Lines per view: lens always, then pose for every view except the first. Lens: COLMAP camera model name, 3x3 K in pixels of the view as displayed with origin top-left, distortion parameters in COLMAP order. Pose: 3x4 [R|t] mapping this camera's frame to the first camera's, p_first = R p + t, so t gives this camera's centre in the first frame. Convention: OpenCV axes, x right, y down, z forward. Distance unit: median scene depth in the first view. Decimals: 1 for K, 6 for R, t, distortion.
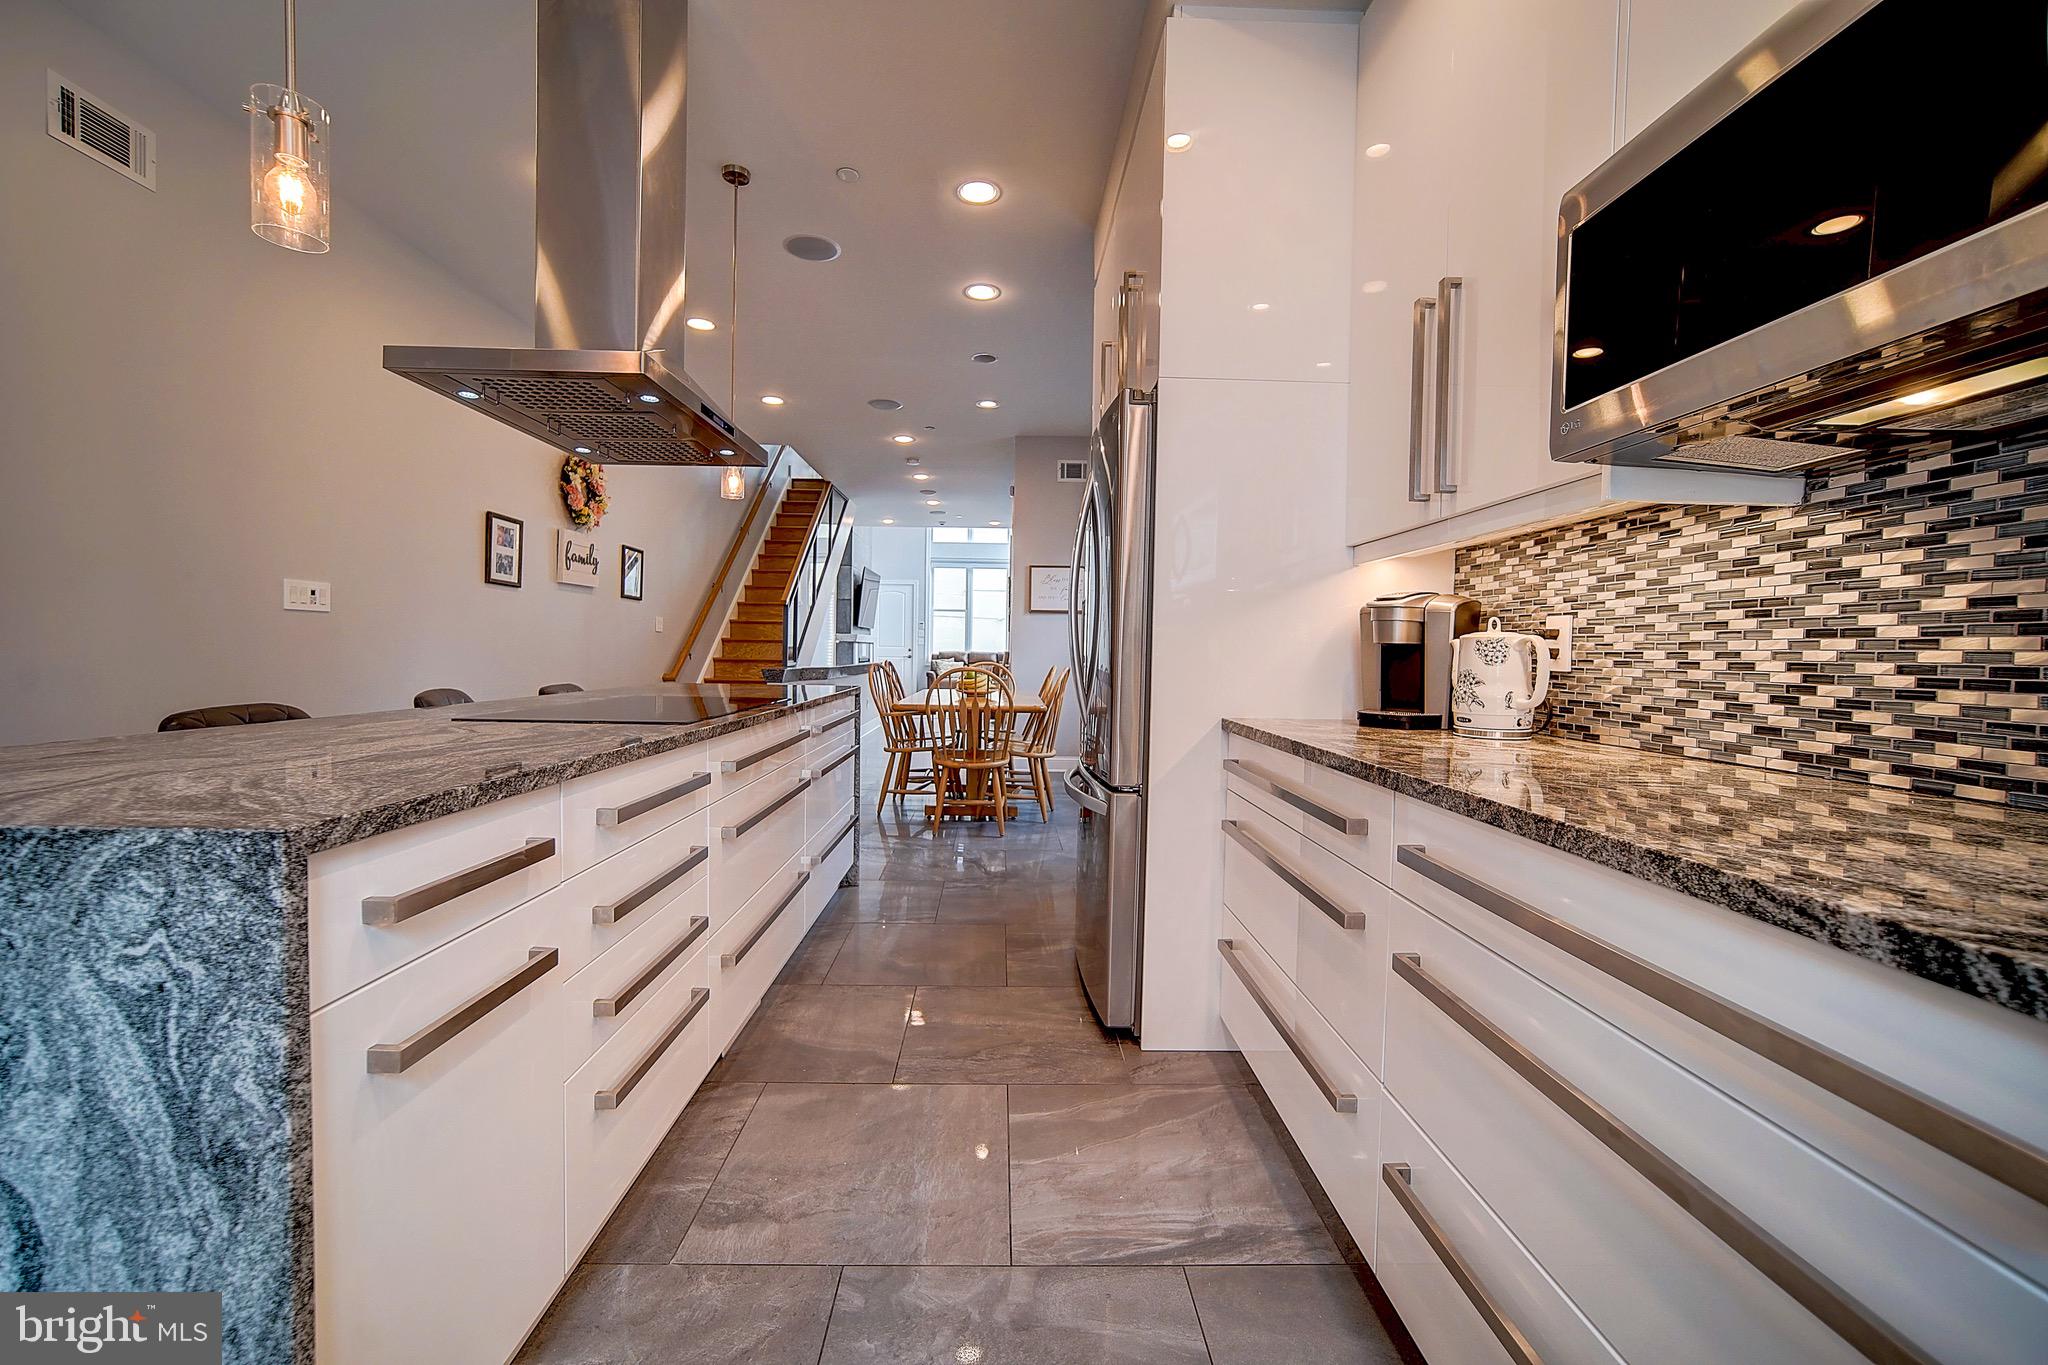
lens RADIAL K [[788.6, 0, 1019.6], [0, 788.6, 684.0], [0, 0, 1]] dist [-0.025198, 0.007272]
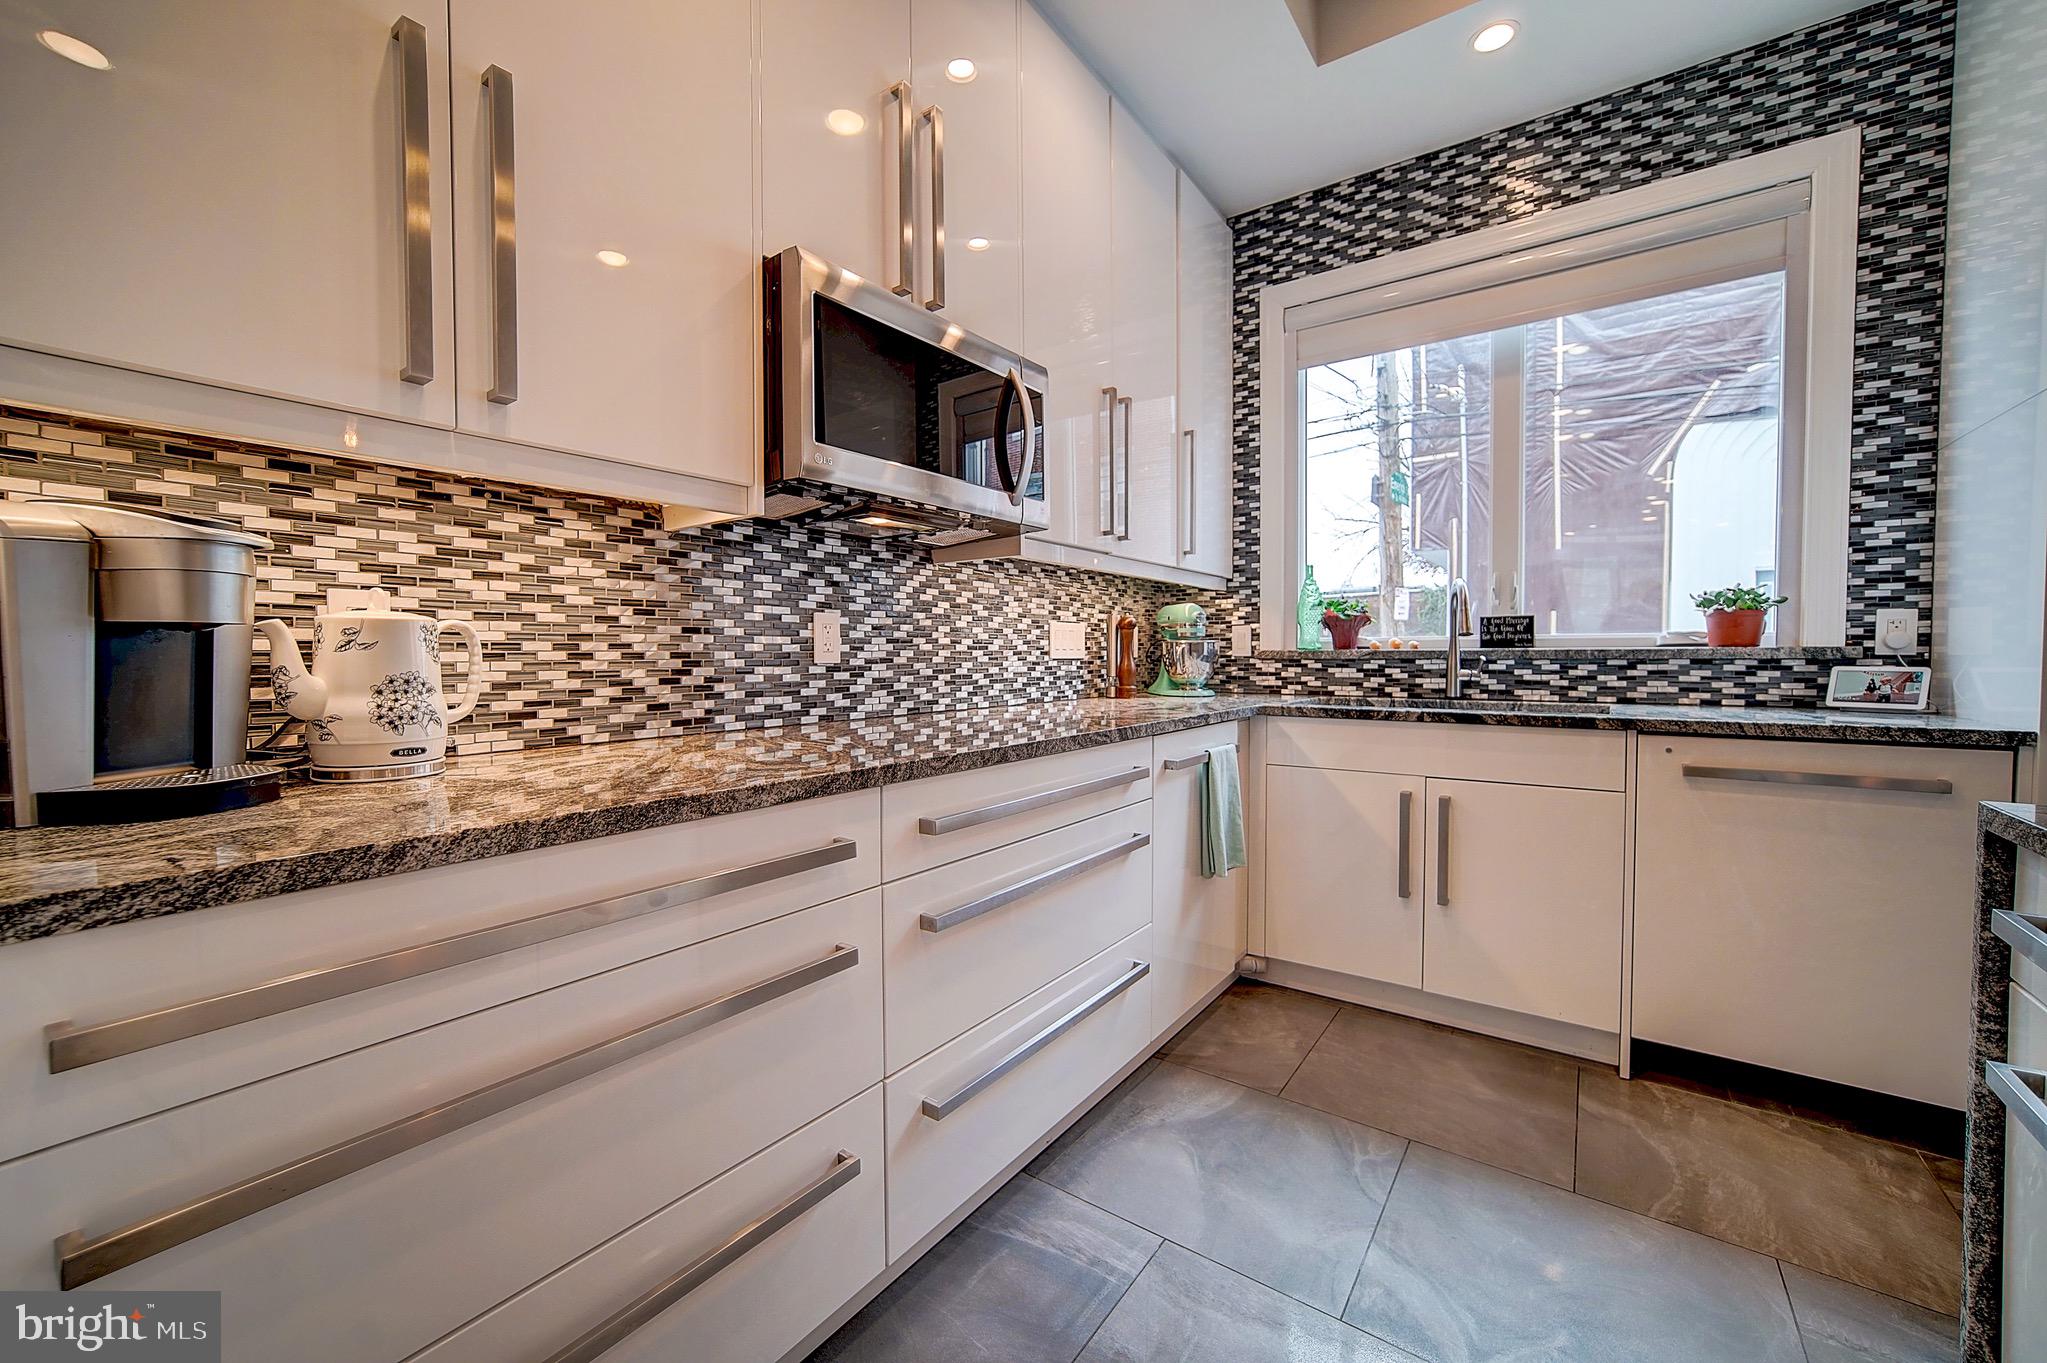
lens RADIAL K [[798.6, 0, 1024.7], [0, 798.6, 686.4], [0, 0, 1]] dist [-0.018794, 0.000250]
pose [[-0.791915, -0.040534, 0.609284, -0.233727], [0.013672, 0.996367, 0.084056, -0.059983], [-0.610478, 0.074896, -0.788484, 1.364636]]
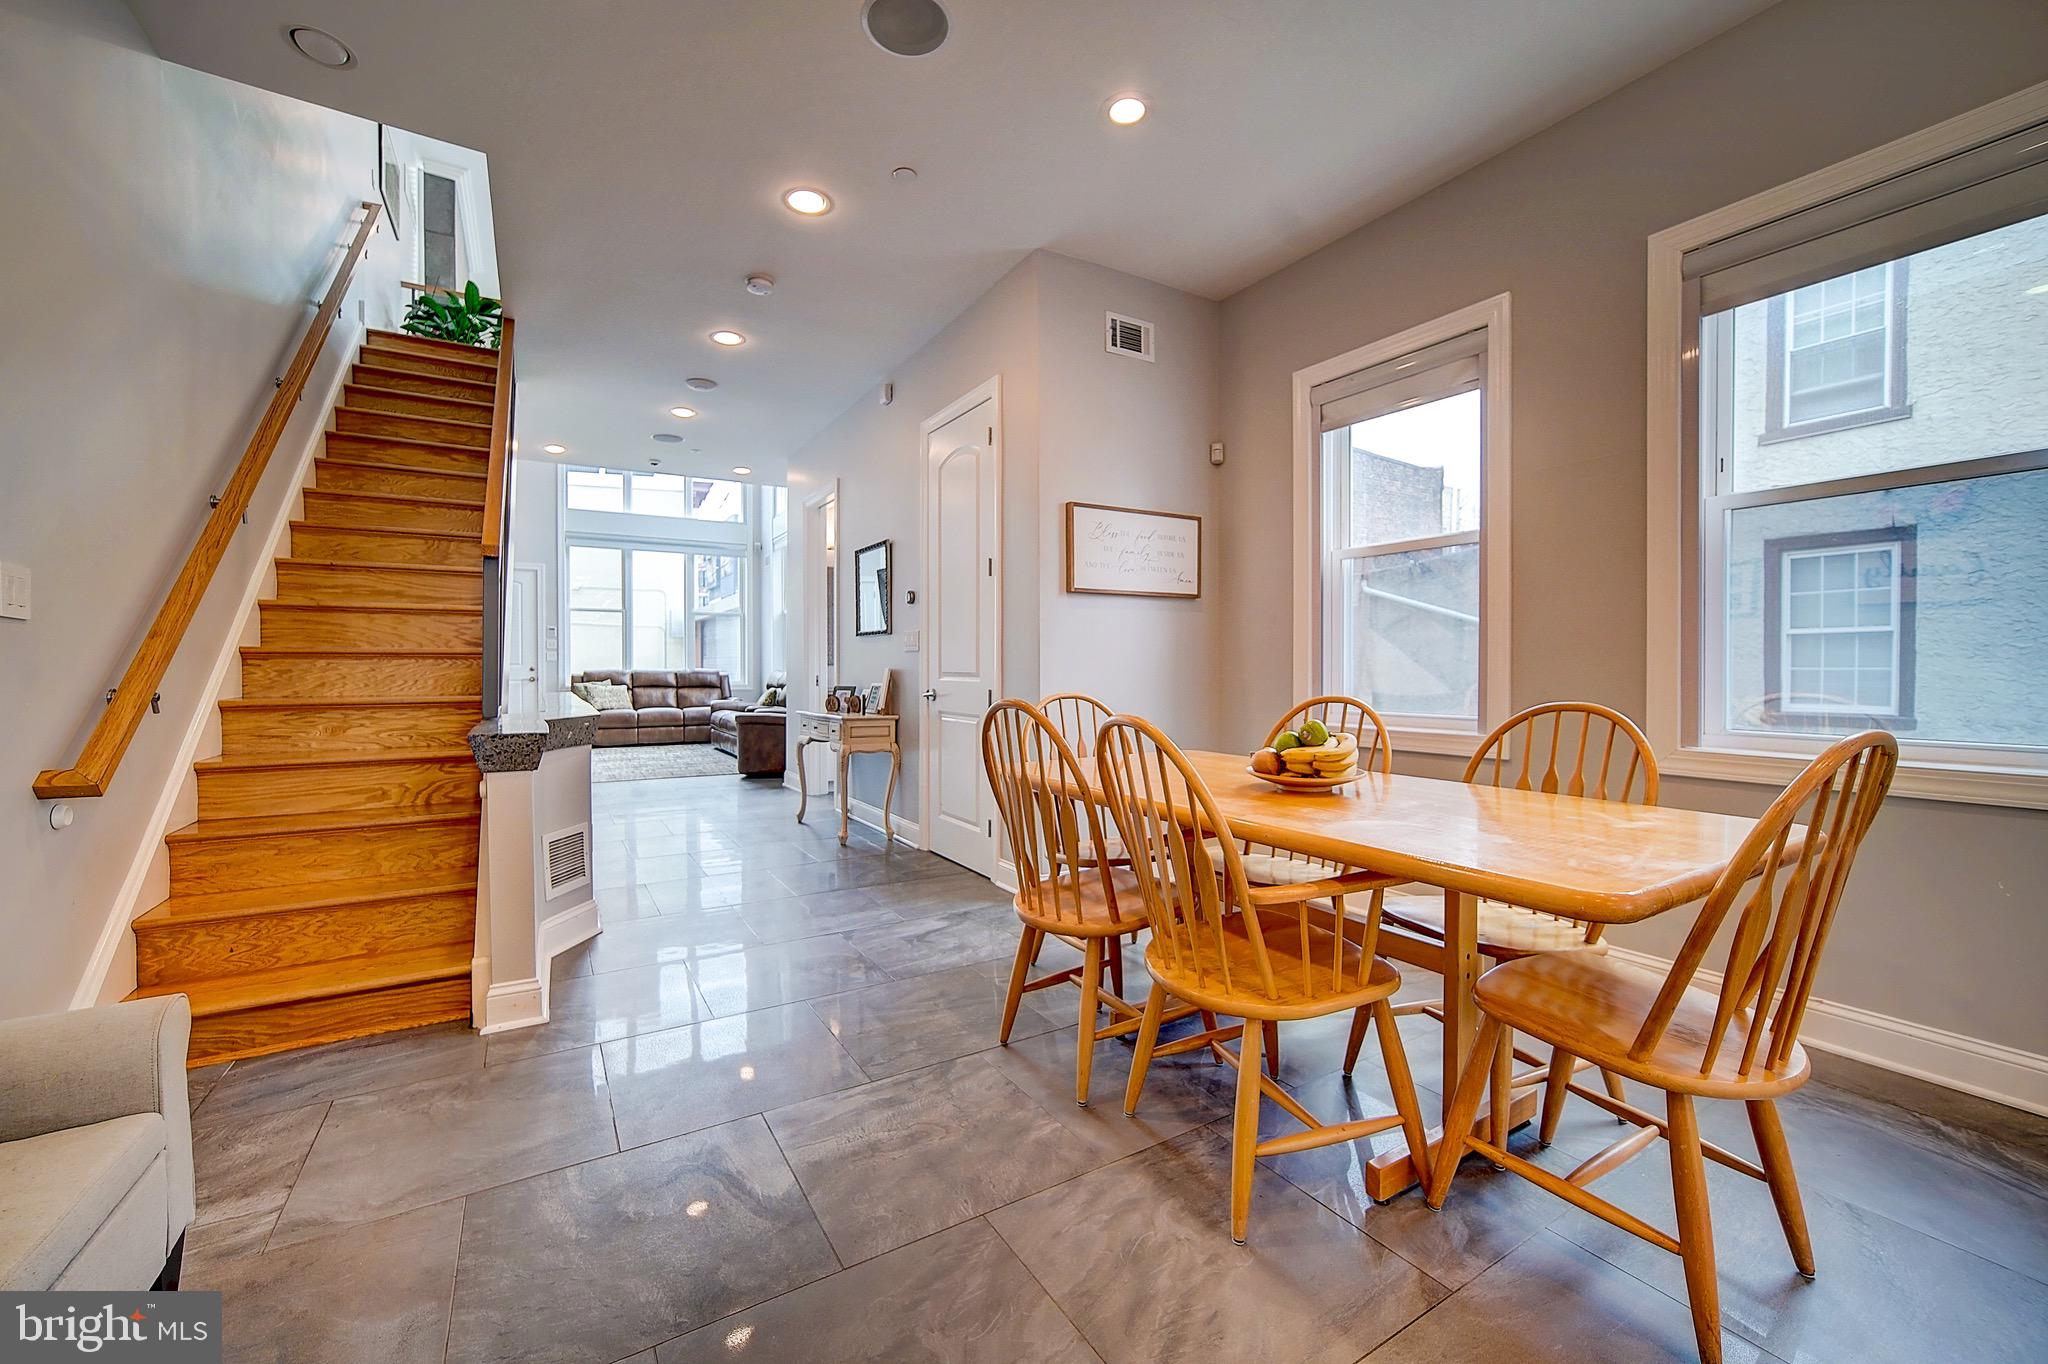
lens RADIAL K [[788.6, 0, 1012.3], [0, 788.6, 680.0], [0, 0, 1]] dist [-0.025198, 0.007272]
pose [[0.868244, -0.026802, 0.495412, -1.365909], [0.037430, 0.999233, -0.011541, -0.140115], [-0.494723, 0.028564, 0.868581, 2.808036]]
